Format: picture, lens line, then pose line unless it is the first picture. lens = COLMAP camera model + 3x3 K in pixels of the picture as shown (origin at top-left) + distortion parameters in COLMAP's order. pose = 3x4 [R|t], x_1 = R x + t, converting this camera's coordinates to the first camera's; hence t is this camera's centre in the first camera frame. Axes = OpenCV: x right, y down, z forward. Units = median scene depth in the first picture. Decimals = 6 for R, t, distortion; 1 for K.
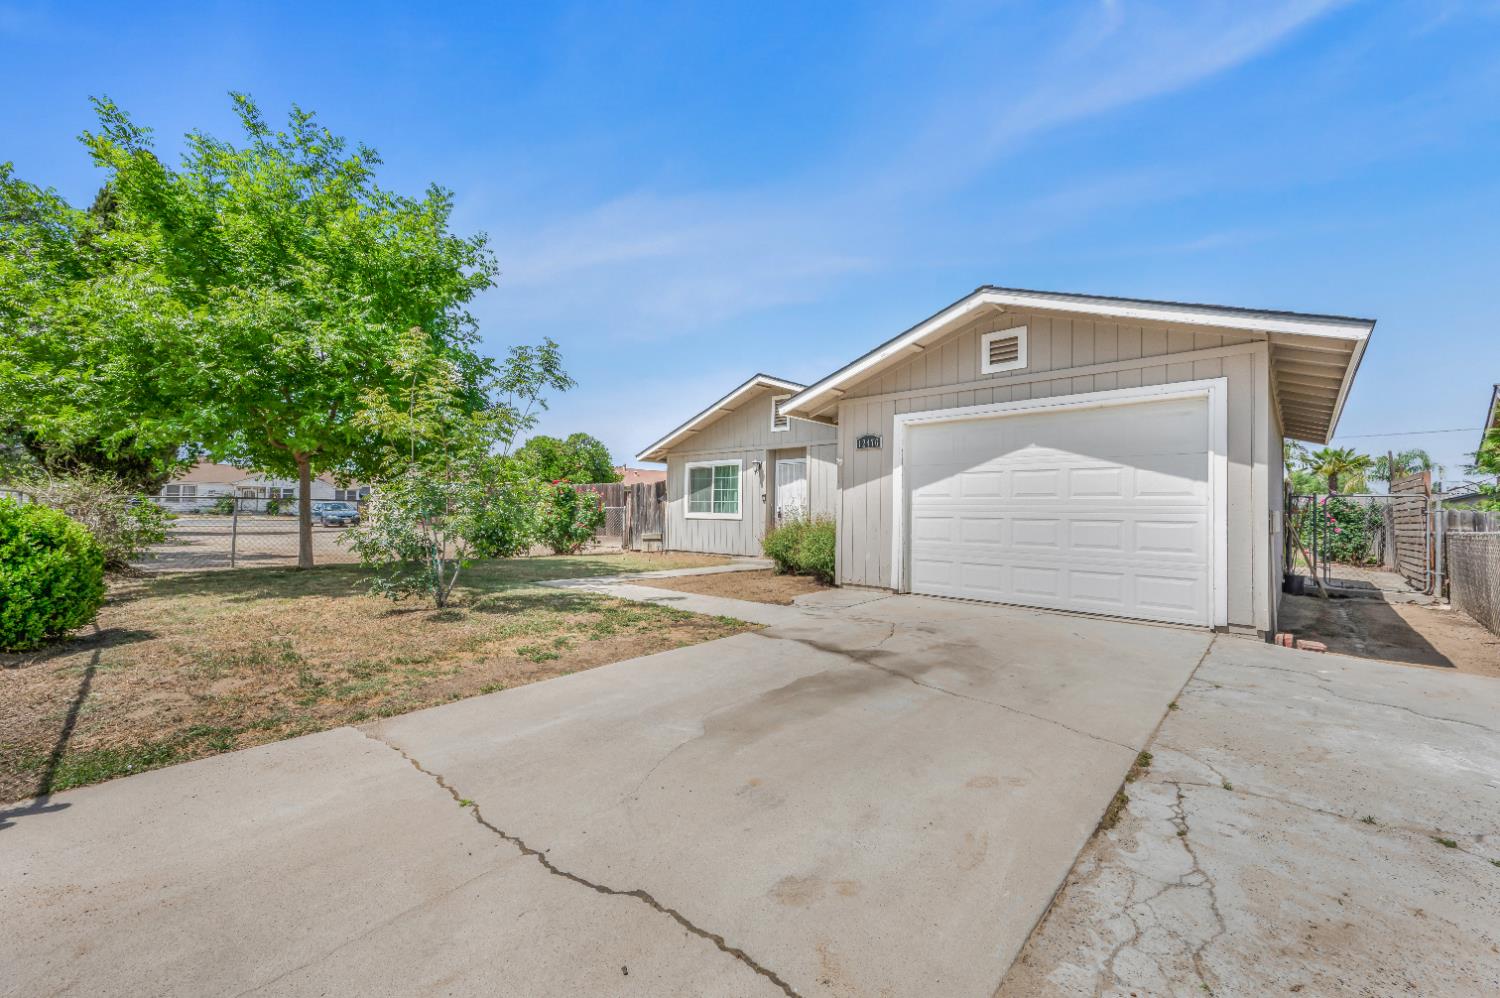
lens RADIAL K [[609.7, 0, 748.9], [0, 609.7, 502.9], [0, 0, 1]] dist [0.003199, 0.001267]
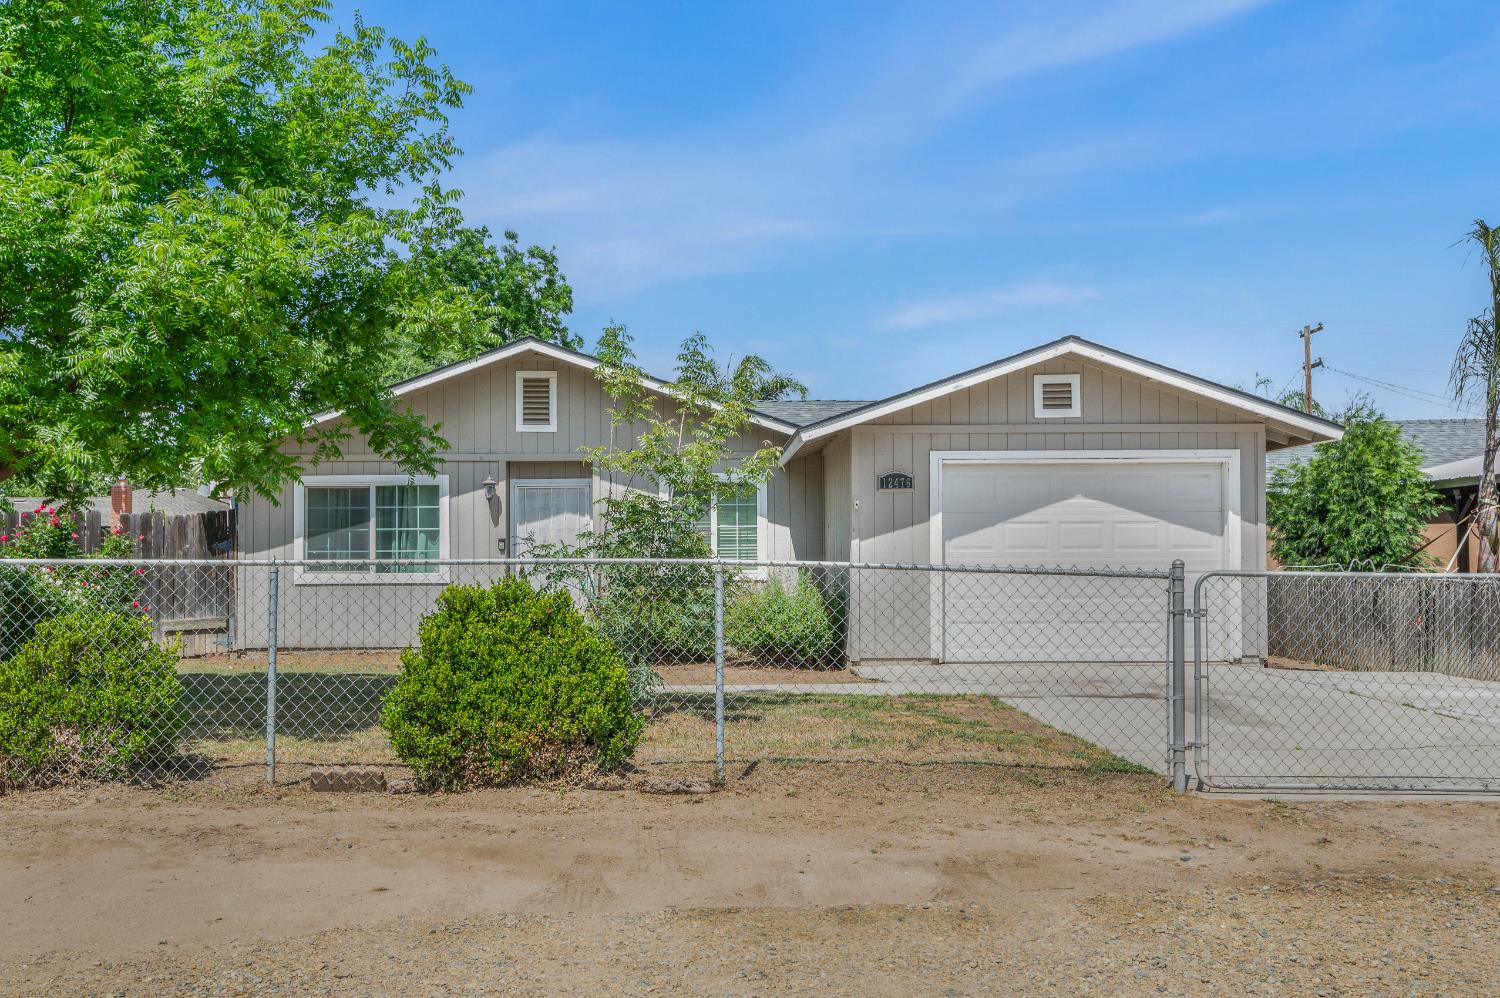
lens RADIAL K [[1409.3, 0, 740.4], [0, 1409.3, 505.2], [0, 0, 1]] dist [-0.006017, 0.000000]
pose [[0.718595, 0.007933, 0.695384, -1.244212], [0.004428, 0.999862, -0.015982, -0.038633], [-0.695415, 0.014563, 0.718461, -0.201586]]
